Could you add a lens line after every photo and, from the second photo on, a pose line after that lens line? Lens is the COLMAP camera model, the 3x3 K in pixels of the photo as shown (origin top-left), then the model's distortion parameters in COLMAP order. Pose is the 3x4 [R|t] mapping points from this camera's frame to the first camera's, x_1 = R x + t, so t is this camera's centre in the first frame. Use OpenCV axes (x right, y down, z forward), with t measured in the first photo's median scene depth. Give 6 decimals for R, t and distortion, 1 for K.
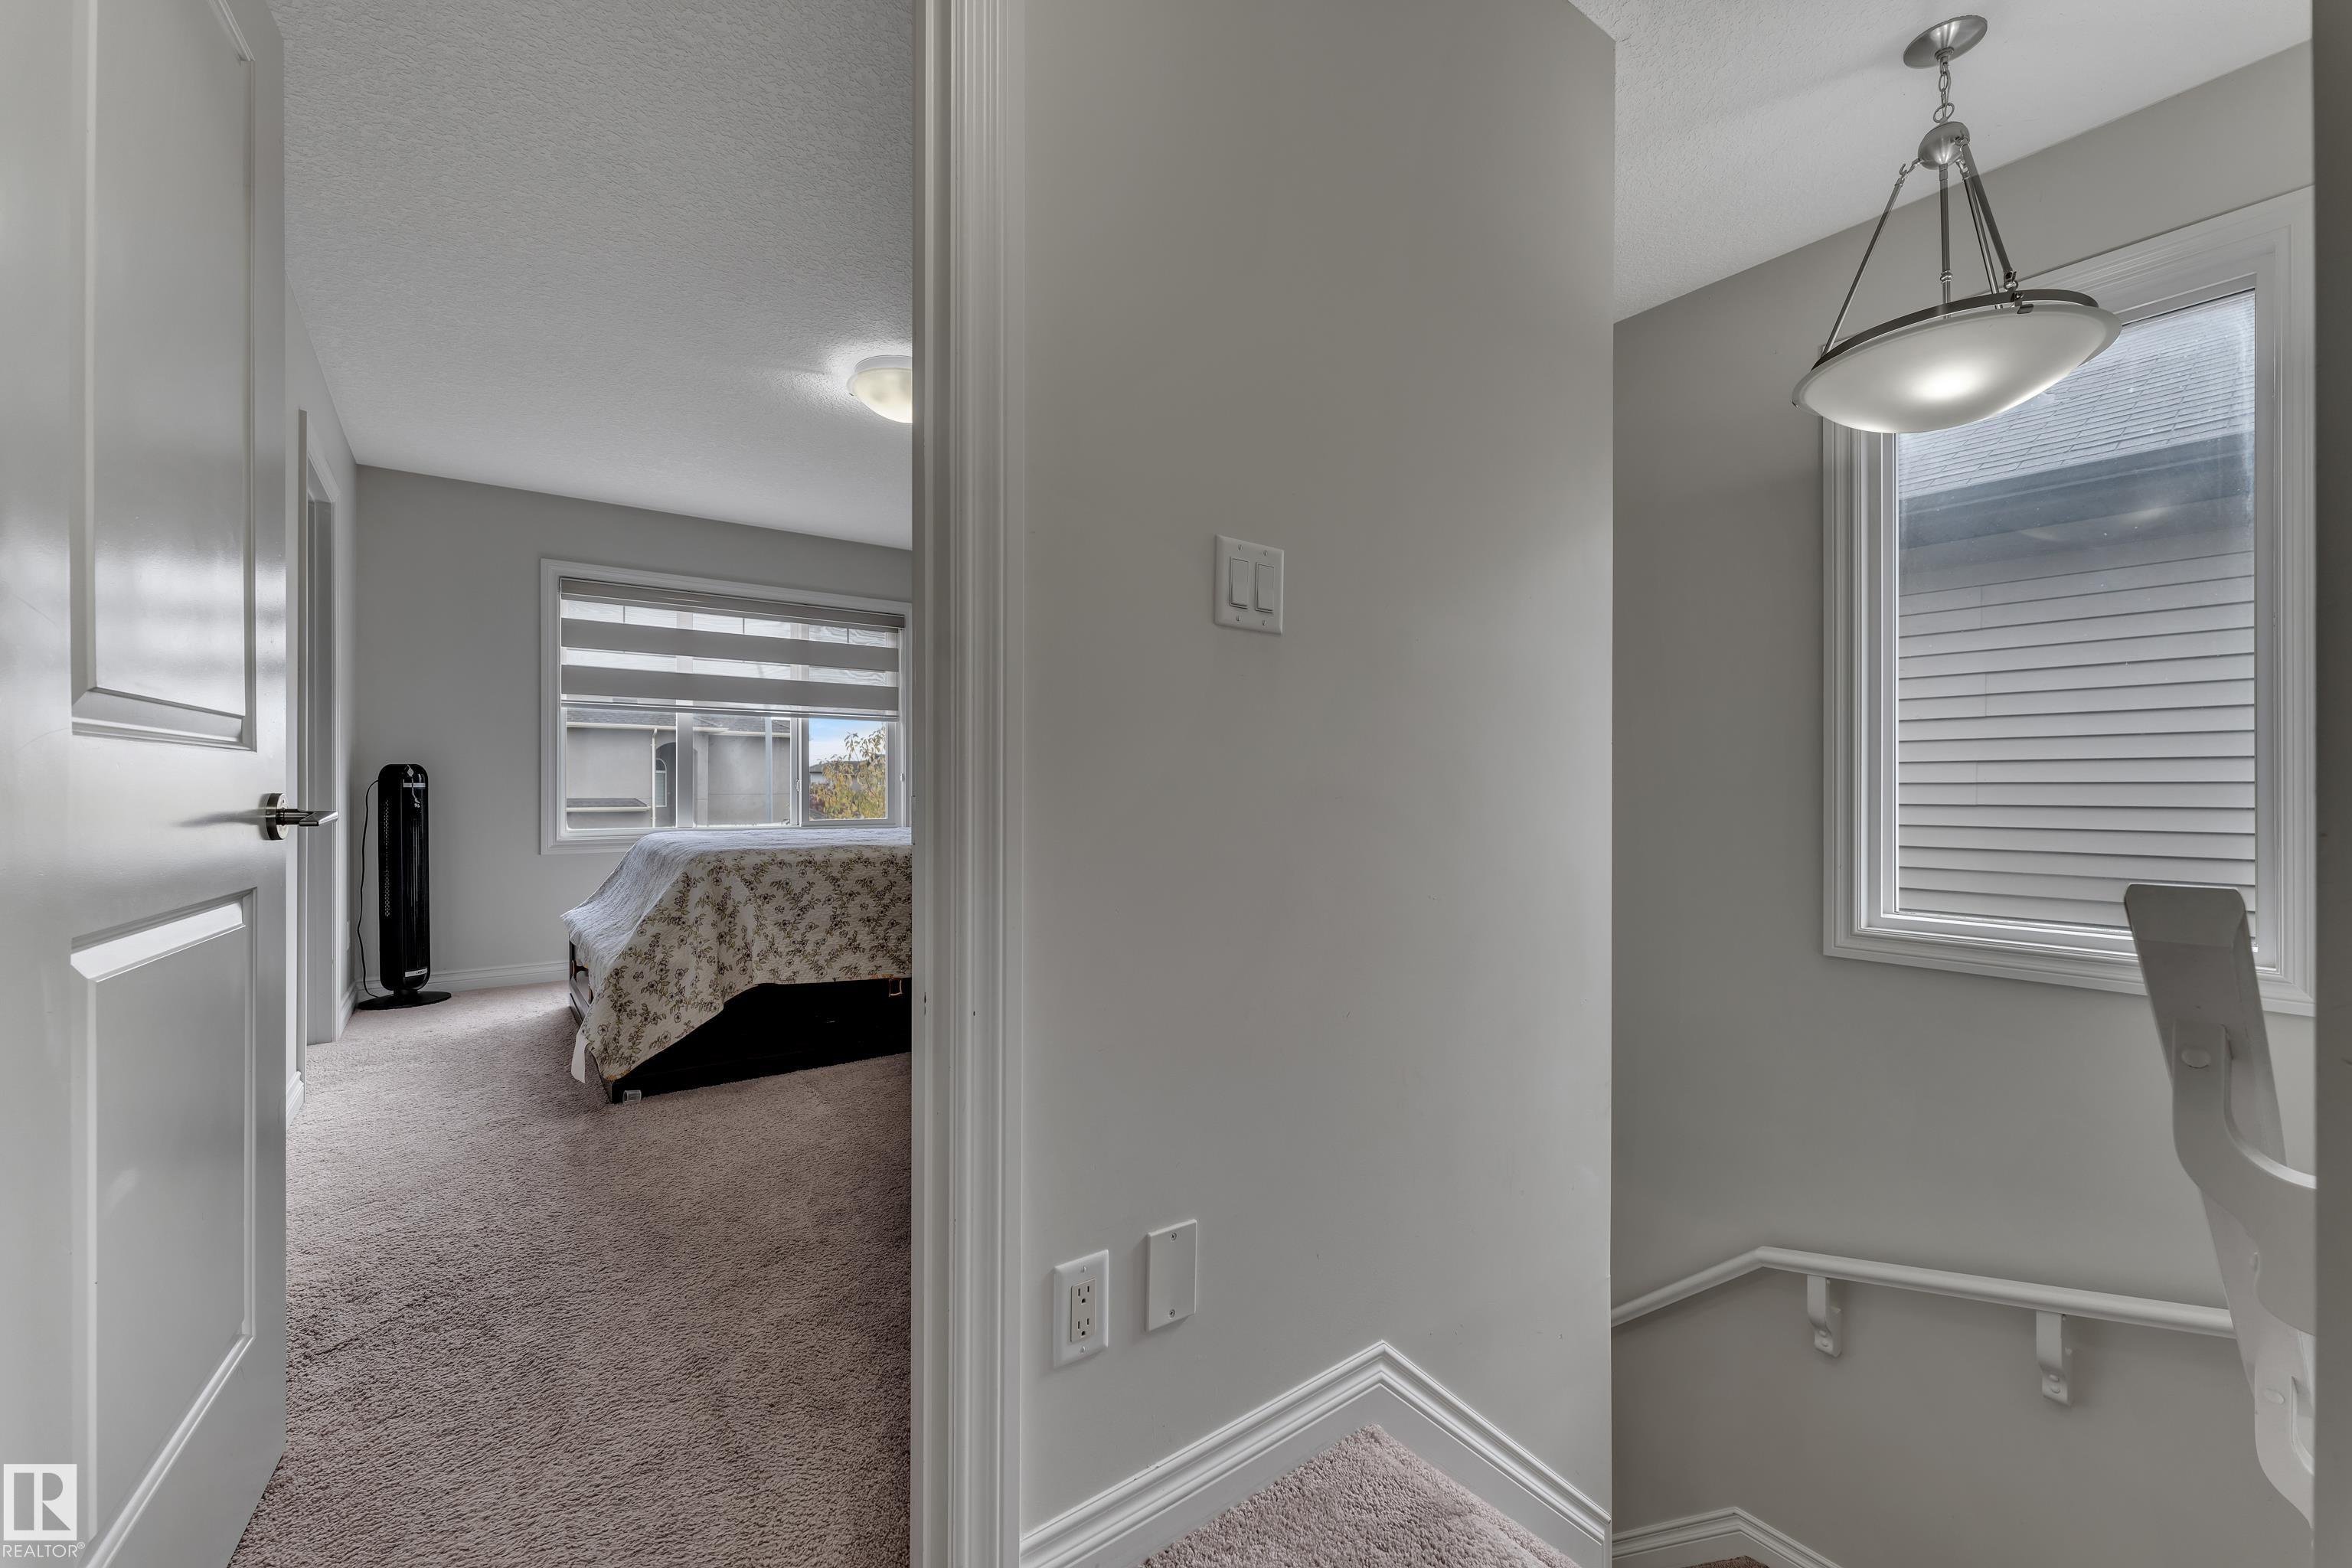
lens RADIAL K [[950.7, 0, 1182.2], [0, 950.7, 787.2], [0, 0, 1]] dist [0.002025, -0.000619]
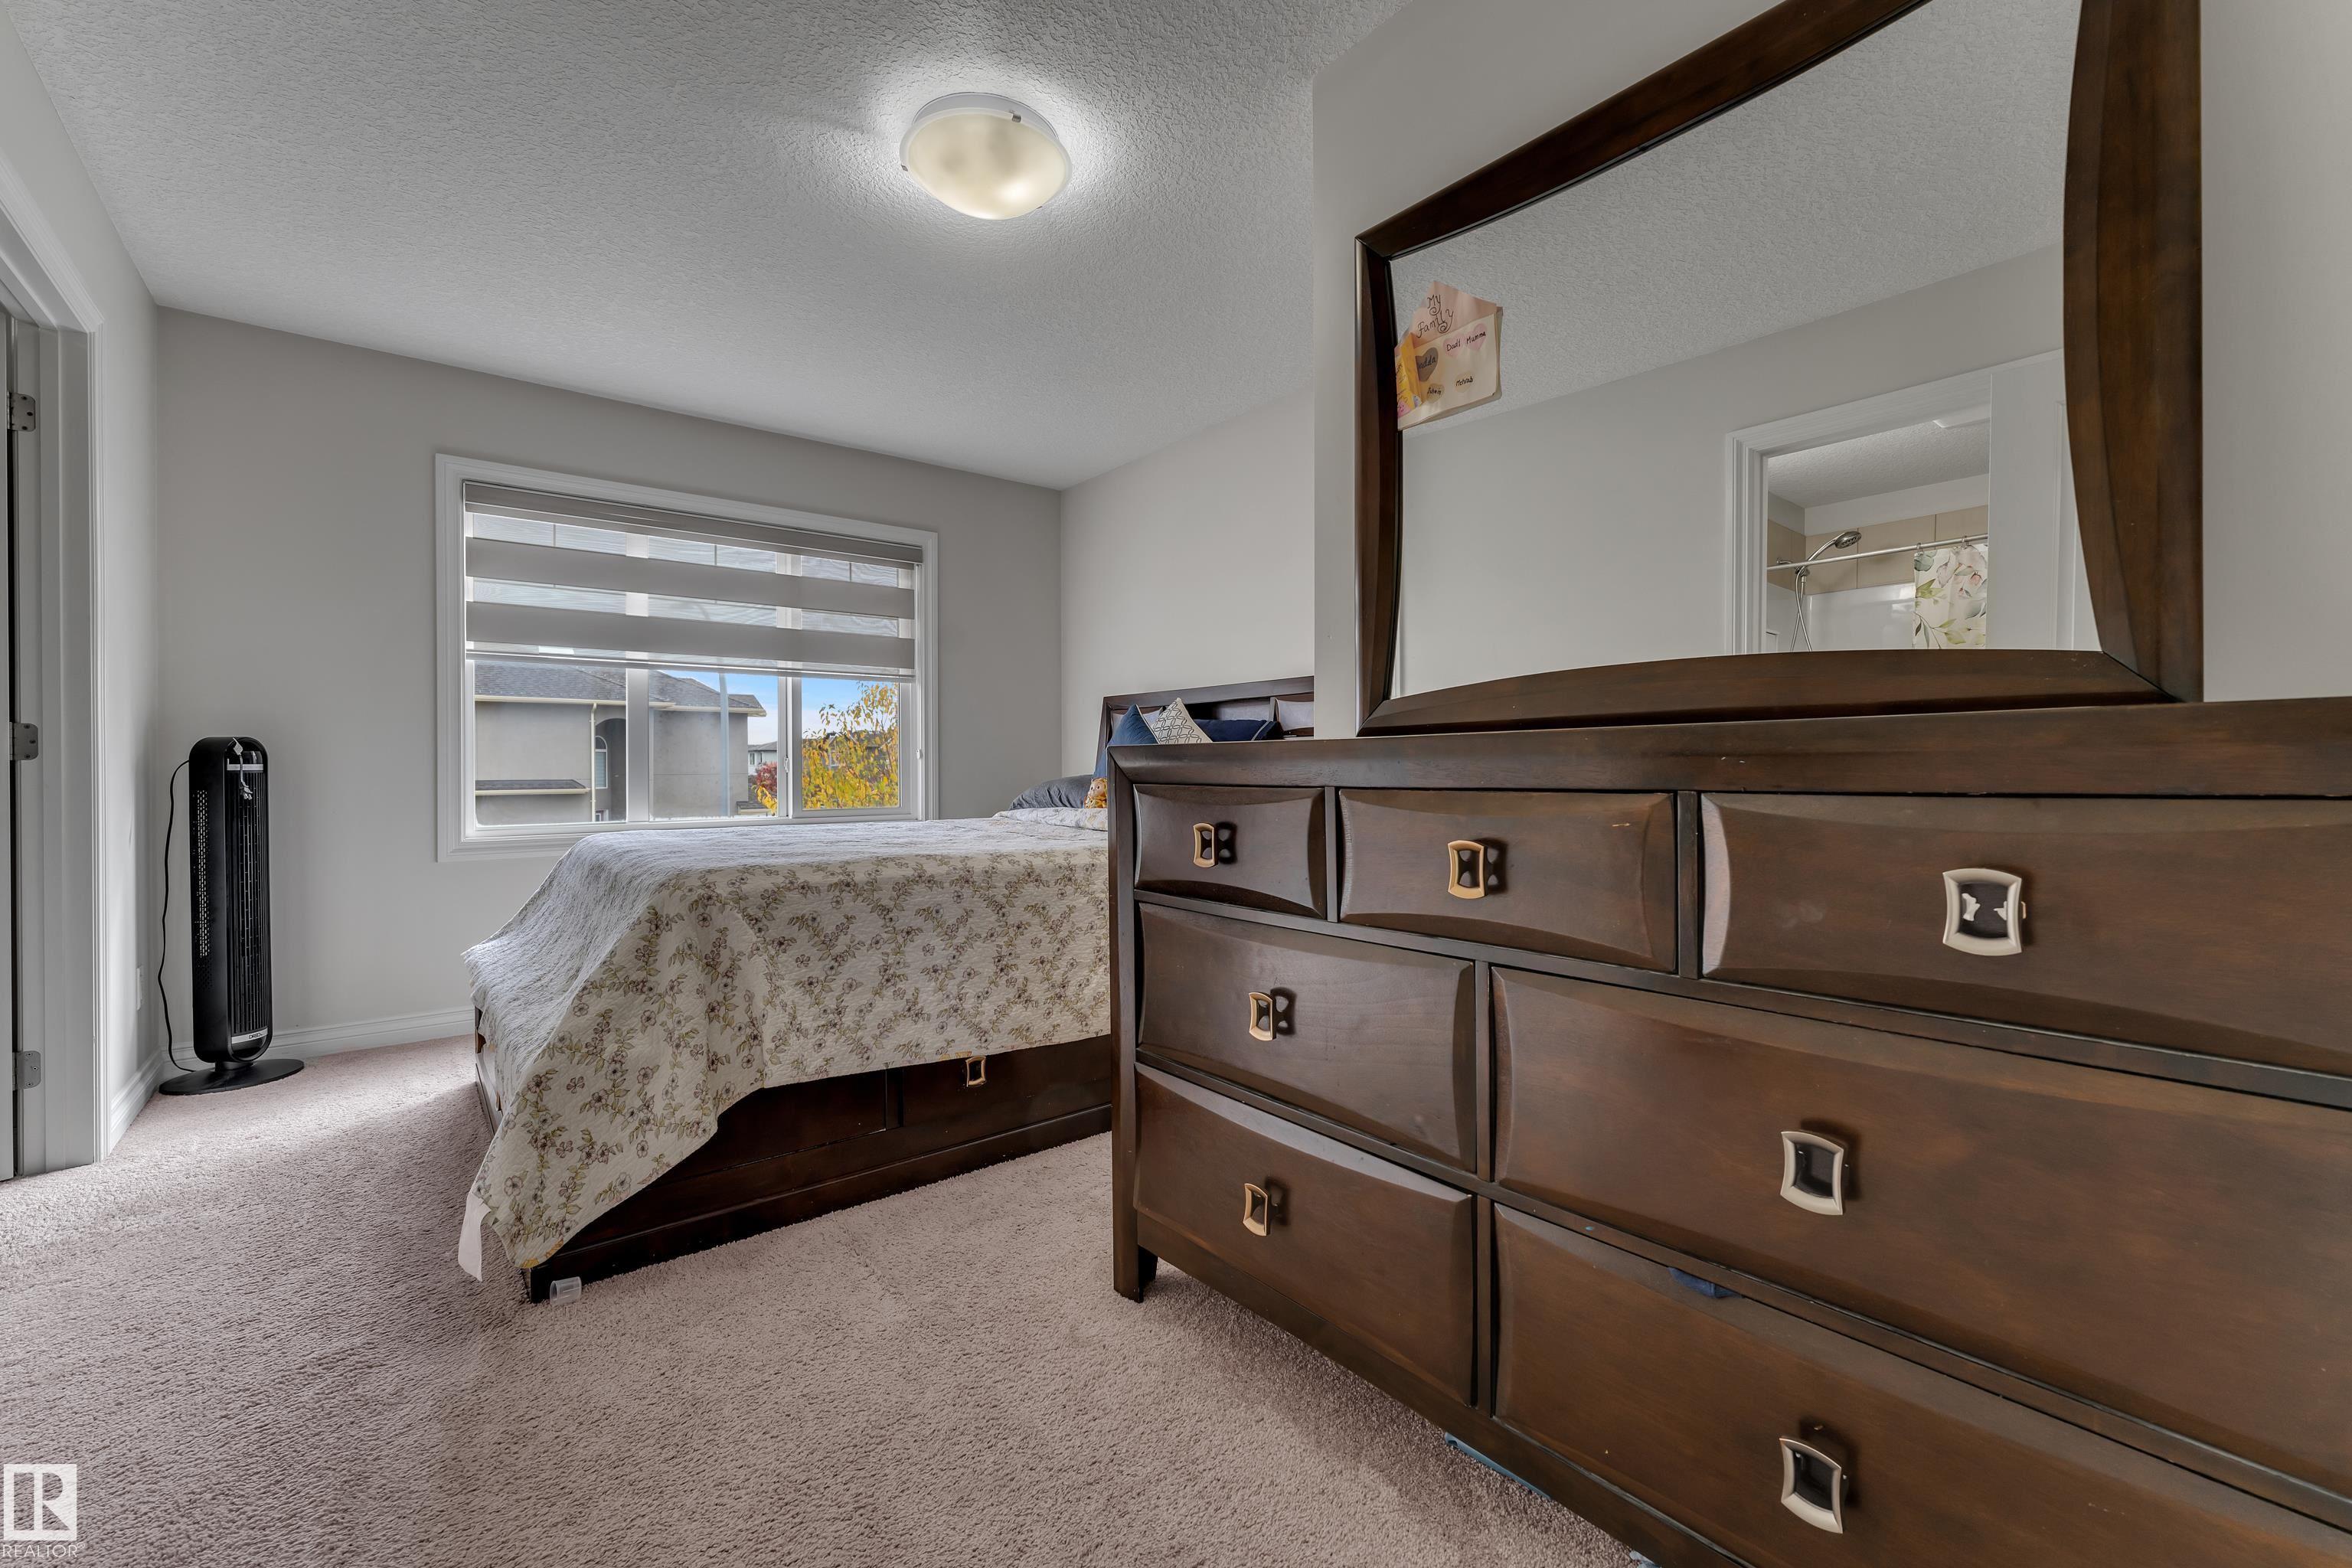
lens RADIAL K [[950.7, 0, 1173.3], [0, 950.7, 765.1], [0, 0, 1]] dist [0.002025, -0.000619]
pose [[0.999143, -0.004692, 0.041114, -0.190674], [0.004660, 0.999989, 0.000881, -0.001565], [-0.041117, -0.000689, 0.999154, 0.335803]]
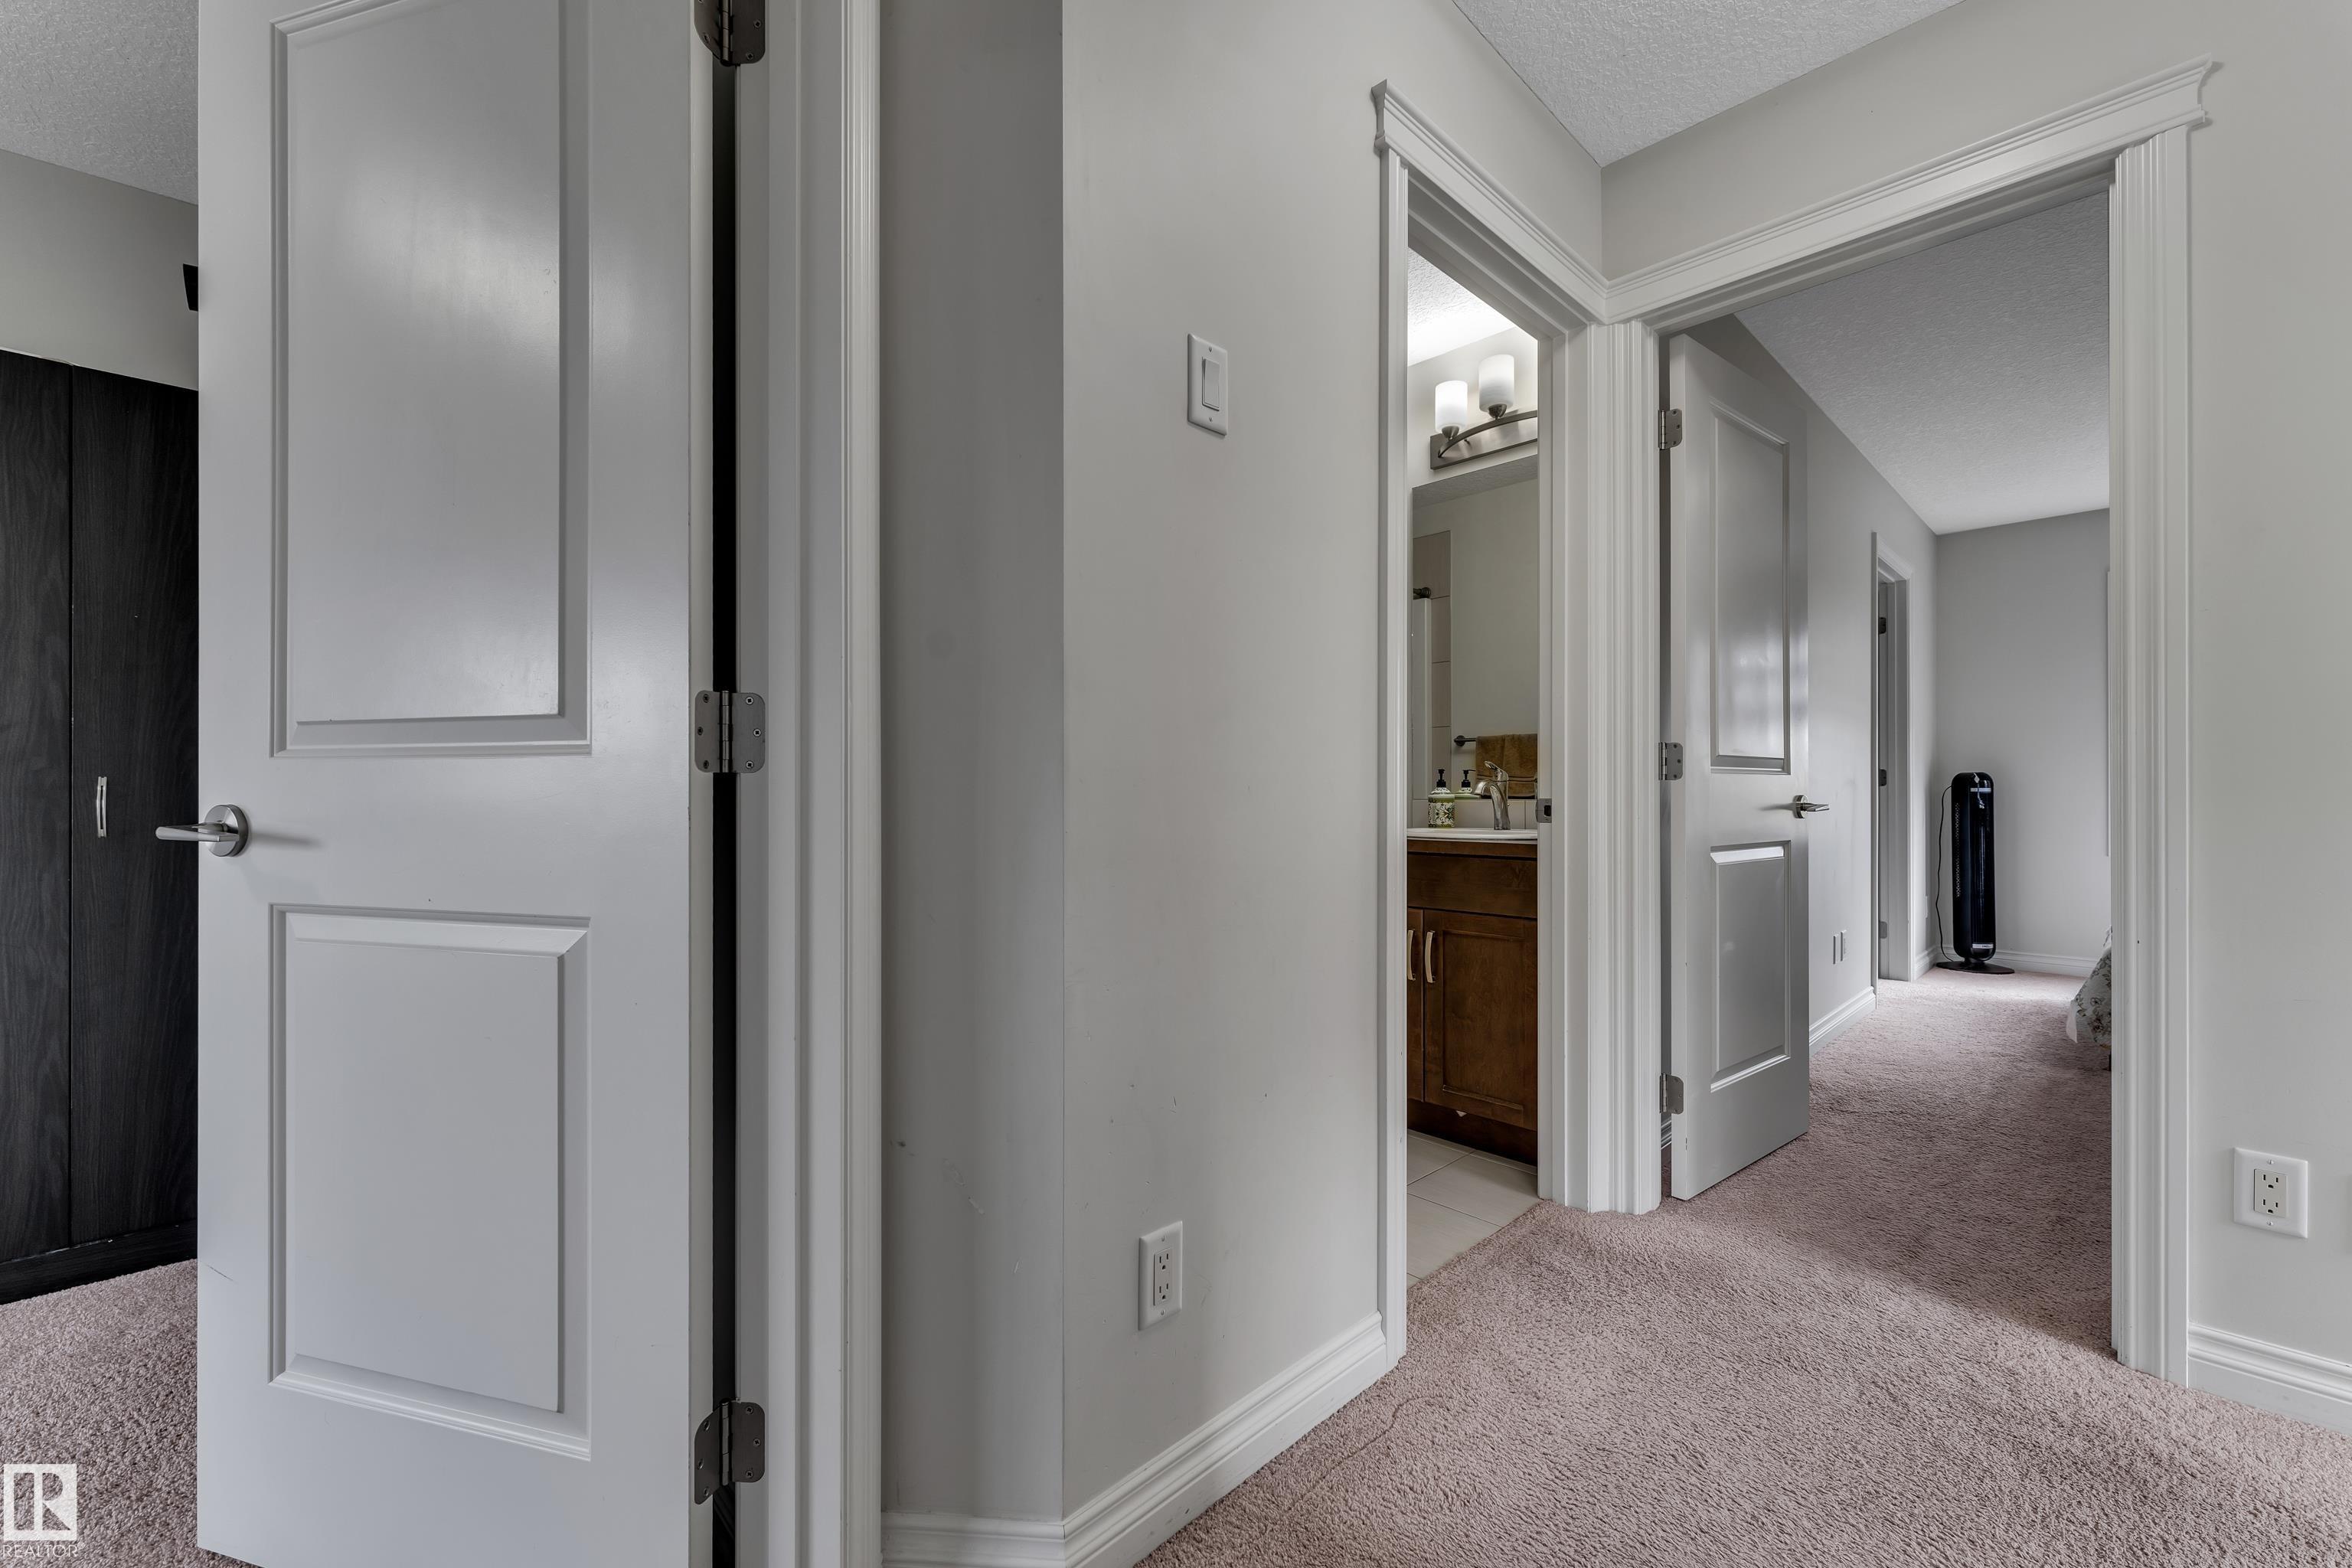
lens RADIAL K [[950.7, 0, 1154.5], [0, 950.7, 783.6], [0, 0, 1]] dist [0.002025, -0.000619]
pose [[0.115590, -0.007003, -0.993272, 0.327318], [-0.000844, 0.999974, -0.007148, -0.001020], [0.993297, 0.001665, 0.115581, -0.216412]]
